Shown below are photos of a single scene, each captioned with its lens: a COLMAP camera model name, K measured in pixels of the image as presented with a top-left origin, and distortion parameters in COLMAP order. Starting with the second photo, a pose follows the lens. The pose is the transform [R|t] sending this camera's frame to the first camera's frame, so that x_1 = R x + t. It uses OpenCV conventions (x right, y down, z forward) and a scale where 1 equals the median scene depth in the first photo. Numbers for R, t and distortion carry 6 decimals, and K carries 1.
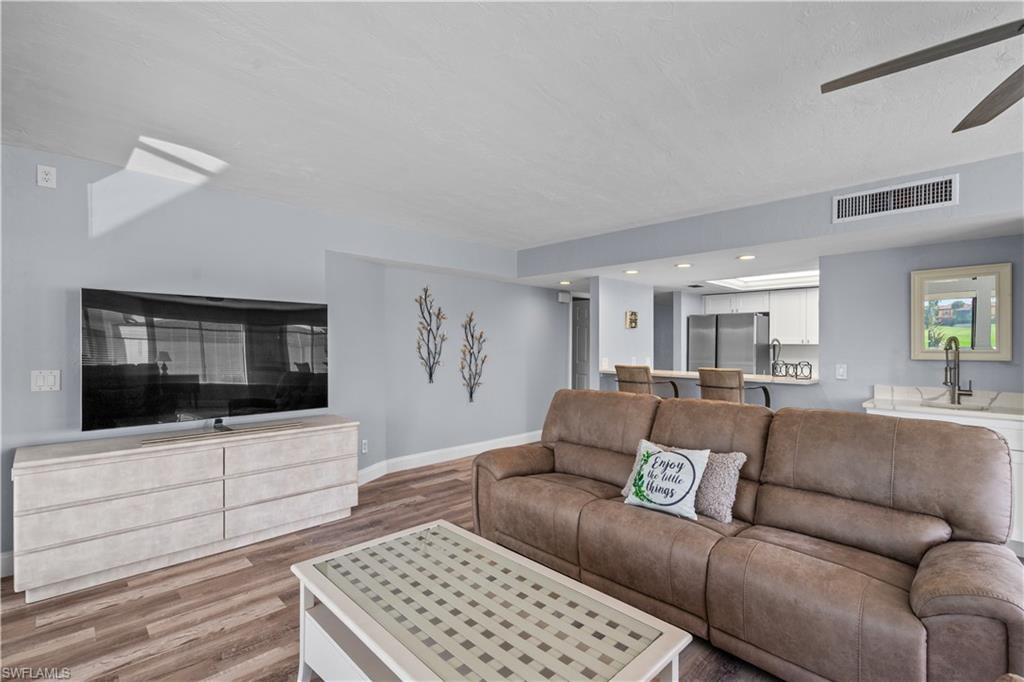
lens RADIAL K [[470.5, 0, 513.1], [0, 470.5, 345.0], [0, 0, 1]] dist [0.002226, -0.000047]
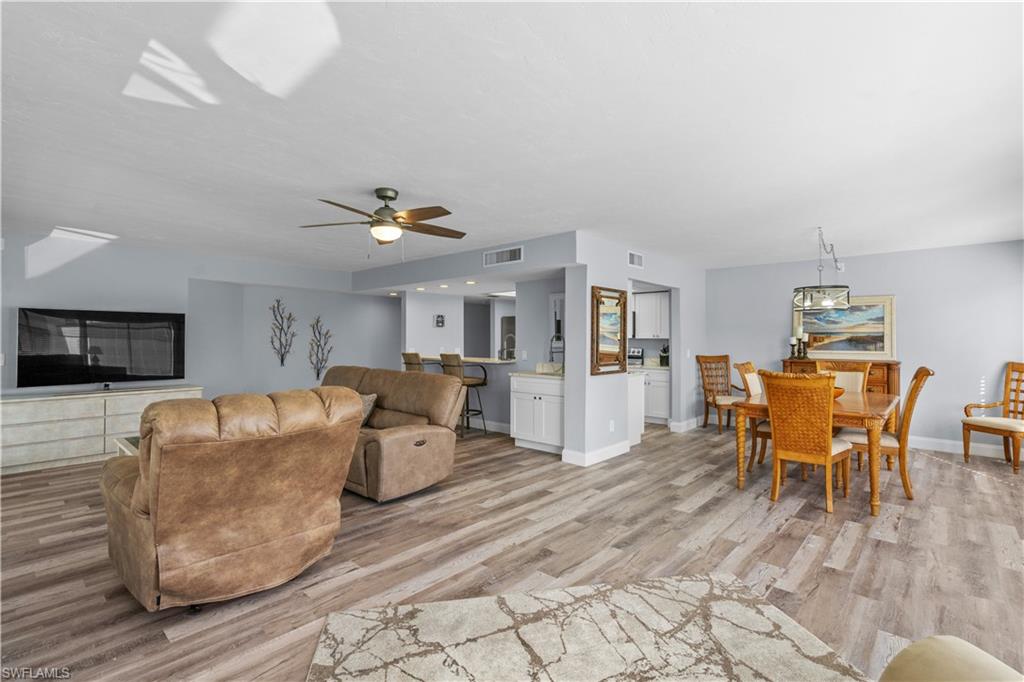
lens RADIAL K [[467.1, 0, 510.5], [0, 467.1, 329.7], [0, 0, 1]] dist [0.001080, 0.000580]
pose [[0.999223, -0.003638, 0.039245, 0.461048], [0.004573, 0.999707, -0.023773, 0.007468], [-0.039147, 0.023934, 0.998947, -0.443500]]
